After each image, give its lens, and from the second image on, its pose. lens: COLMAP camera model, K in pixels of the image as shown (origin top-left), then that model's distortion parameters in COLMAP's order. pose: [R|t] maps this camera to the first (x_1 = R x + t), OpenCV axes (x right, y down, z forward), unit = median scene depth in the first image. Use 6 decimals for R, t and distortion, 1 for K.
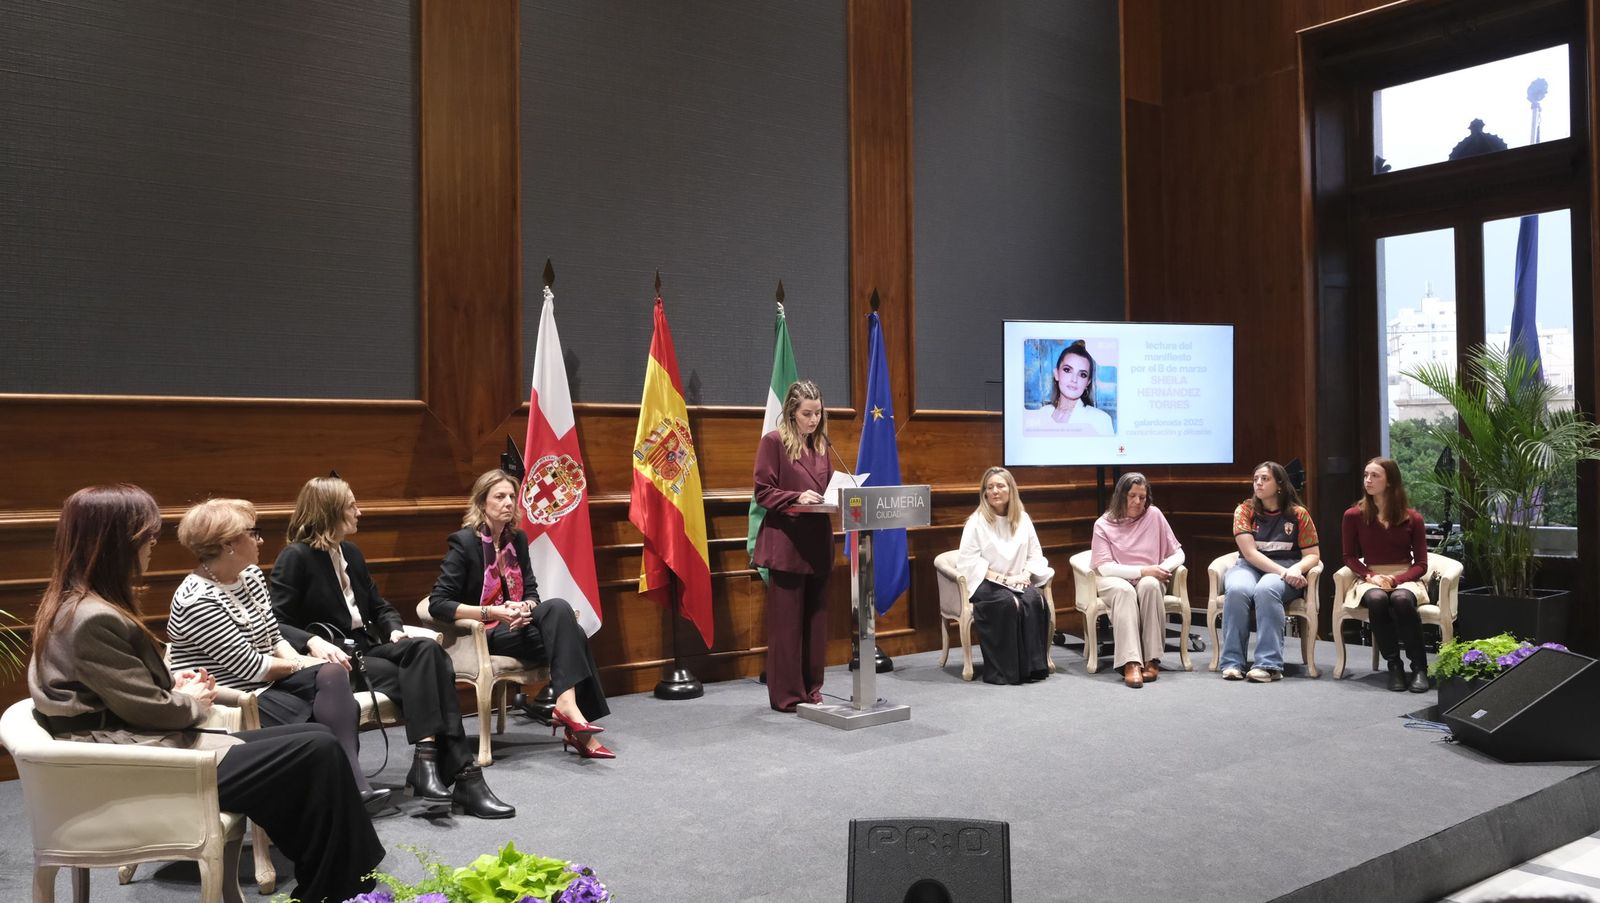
lens RADIAL K [[1280.8, 0, 814.6], [0, 1280.8, 451.1], [0, 0, 1]] dist [-0.008814, -0.005900]
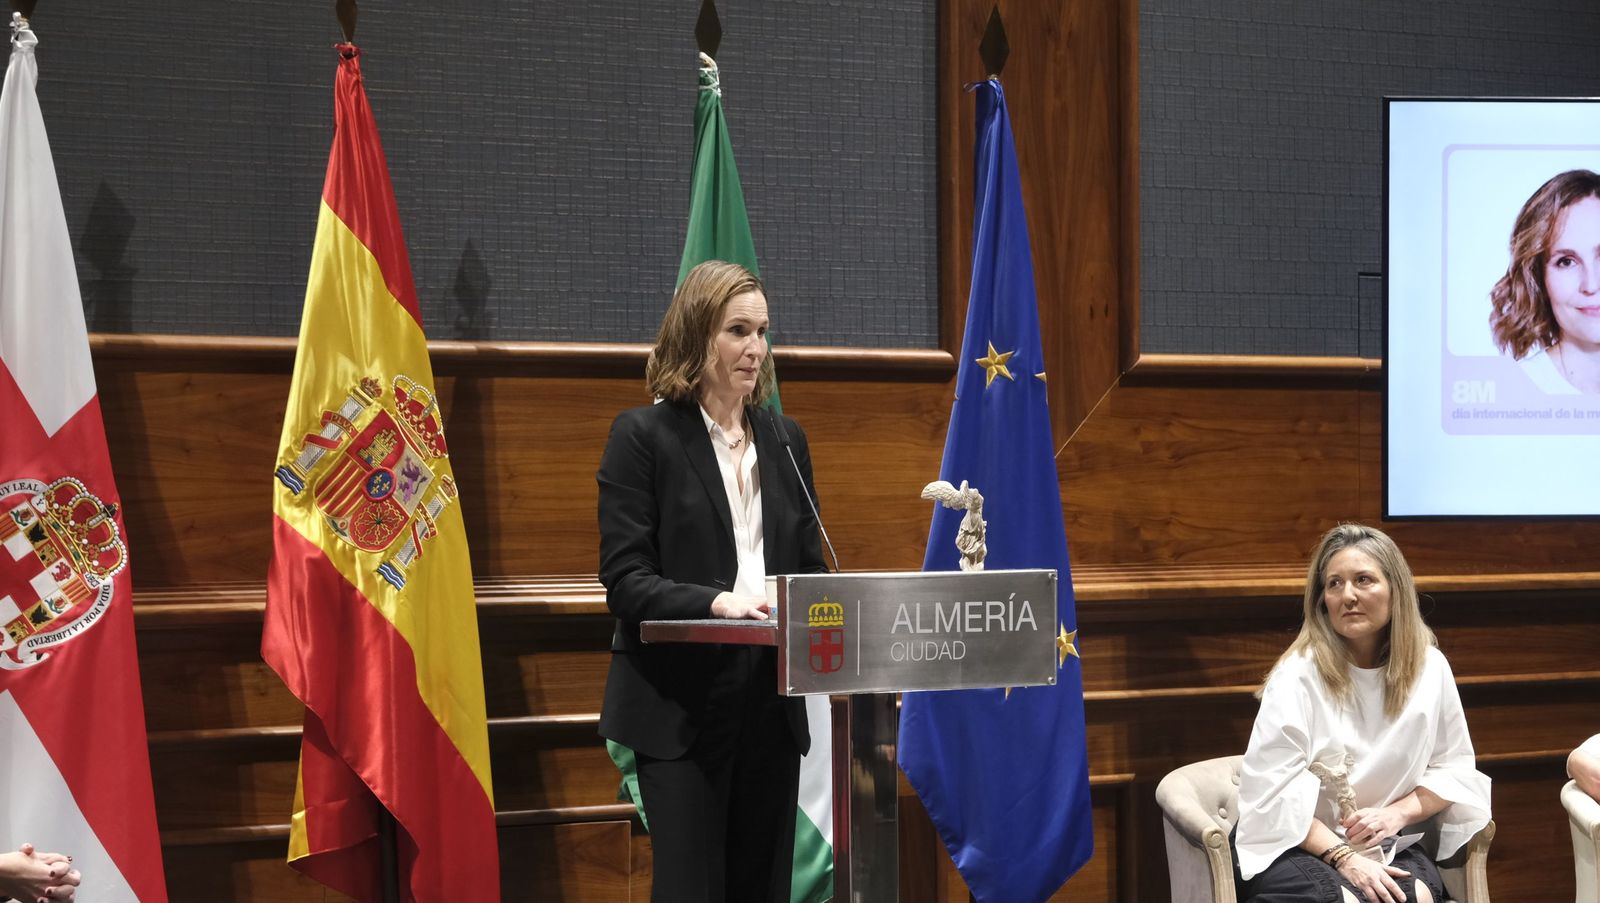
lens RADIAL K [[3802.0, 0, 838.5], [0, 3802.0, 484.5], [0, 0, 1]] dist [0.022608, 1.367784]
pose [[0.995277, 0.006622, -0.096852, 0.118771], [-0.006105, 0.999965, 0.005634, -0.002498], [0.096885, -0.005016, 0.995283, -0.051456]]
